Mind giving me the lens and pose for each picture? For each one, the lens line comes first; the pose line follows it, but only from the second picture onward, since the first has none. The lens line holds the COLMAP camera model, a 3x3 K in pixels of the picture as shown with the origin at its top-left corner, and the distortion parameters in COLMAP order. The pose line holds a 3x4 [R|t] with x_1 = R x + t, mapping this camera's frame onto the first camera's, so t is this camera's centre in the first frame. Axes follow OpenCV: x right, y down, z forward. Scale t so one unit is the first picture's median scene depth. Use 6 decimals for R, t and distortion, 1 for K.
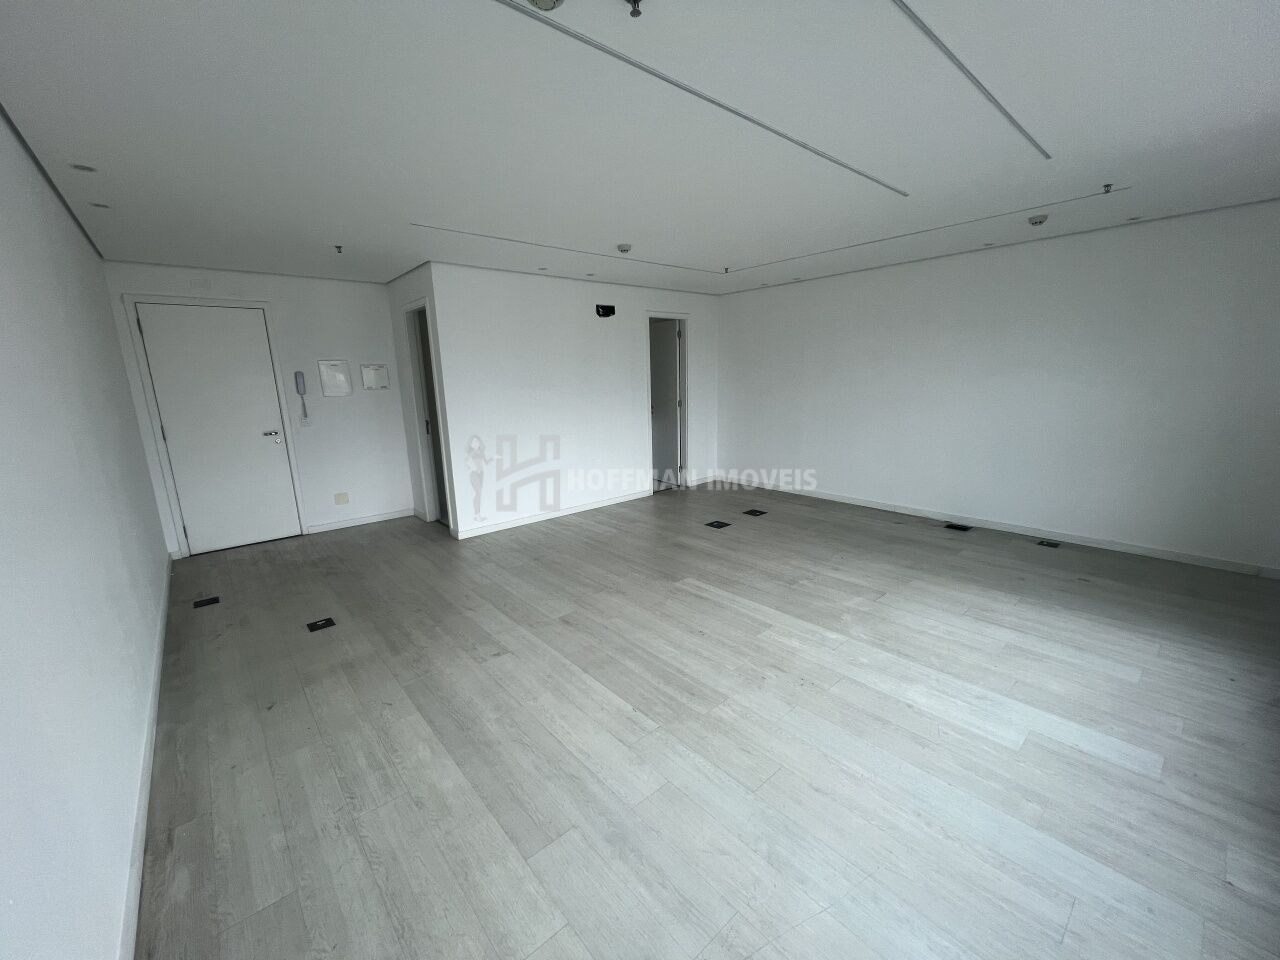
lens RADIAL K [[511.0, 0, 641.5], [0, 511.0, 479.7], [0, 0, 1]] dist [-0.000412, -0.000369]
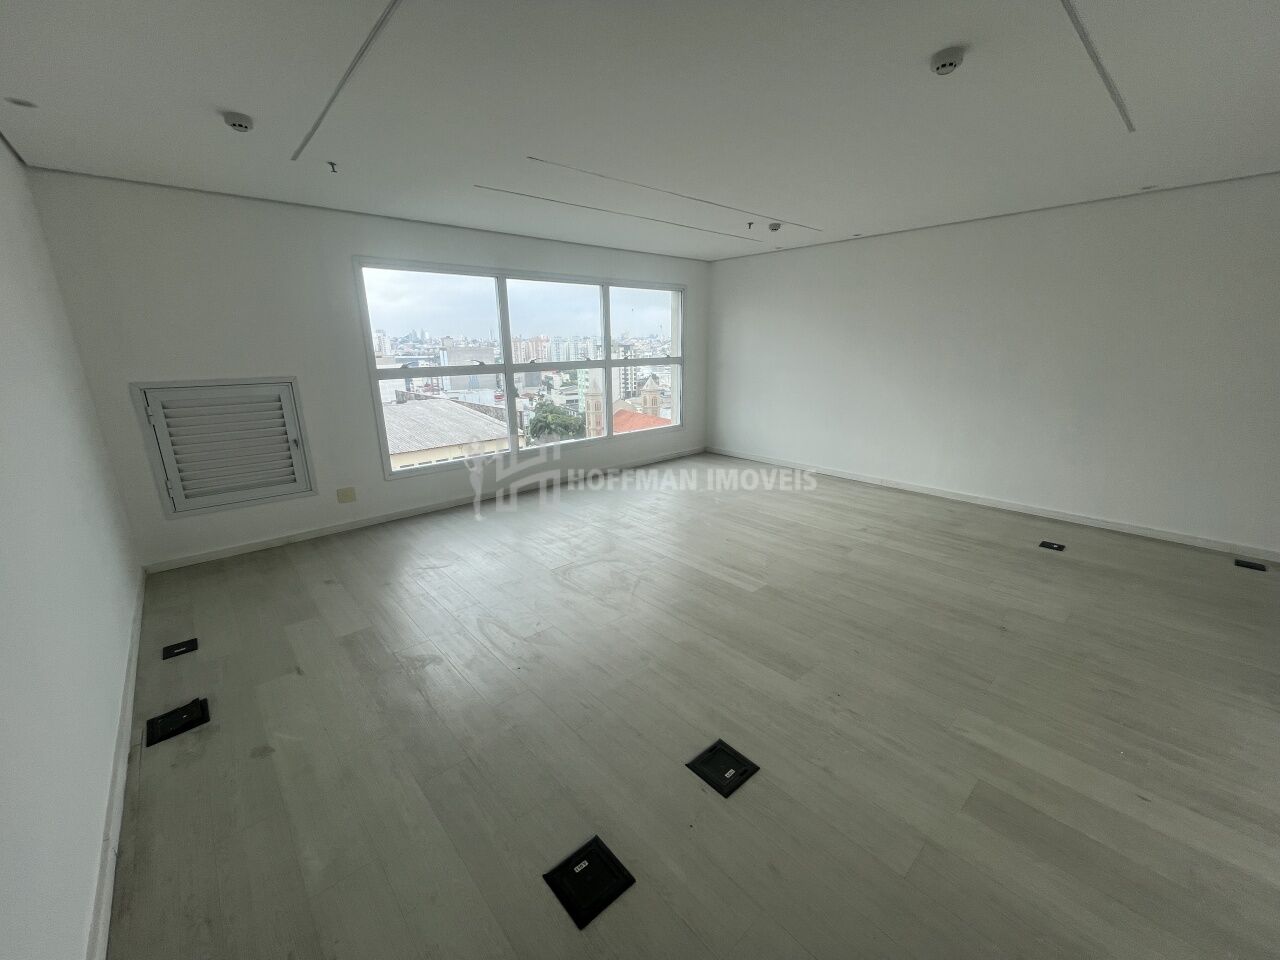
lens RADIAL K [[511.0, 0, 641.9], [0, 511.0, 479.3], [0, 0, 1]] dist [-0.000412, -0.000369]
pose [[-0.999167, 0.040413, -0.005622, 0.343109], [0.033536, 0.891889, 0.451009, -0.447896], [0.023241, 0.450445, -0.892502, 2.103819]]
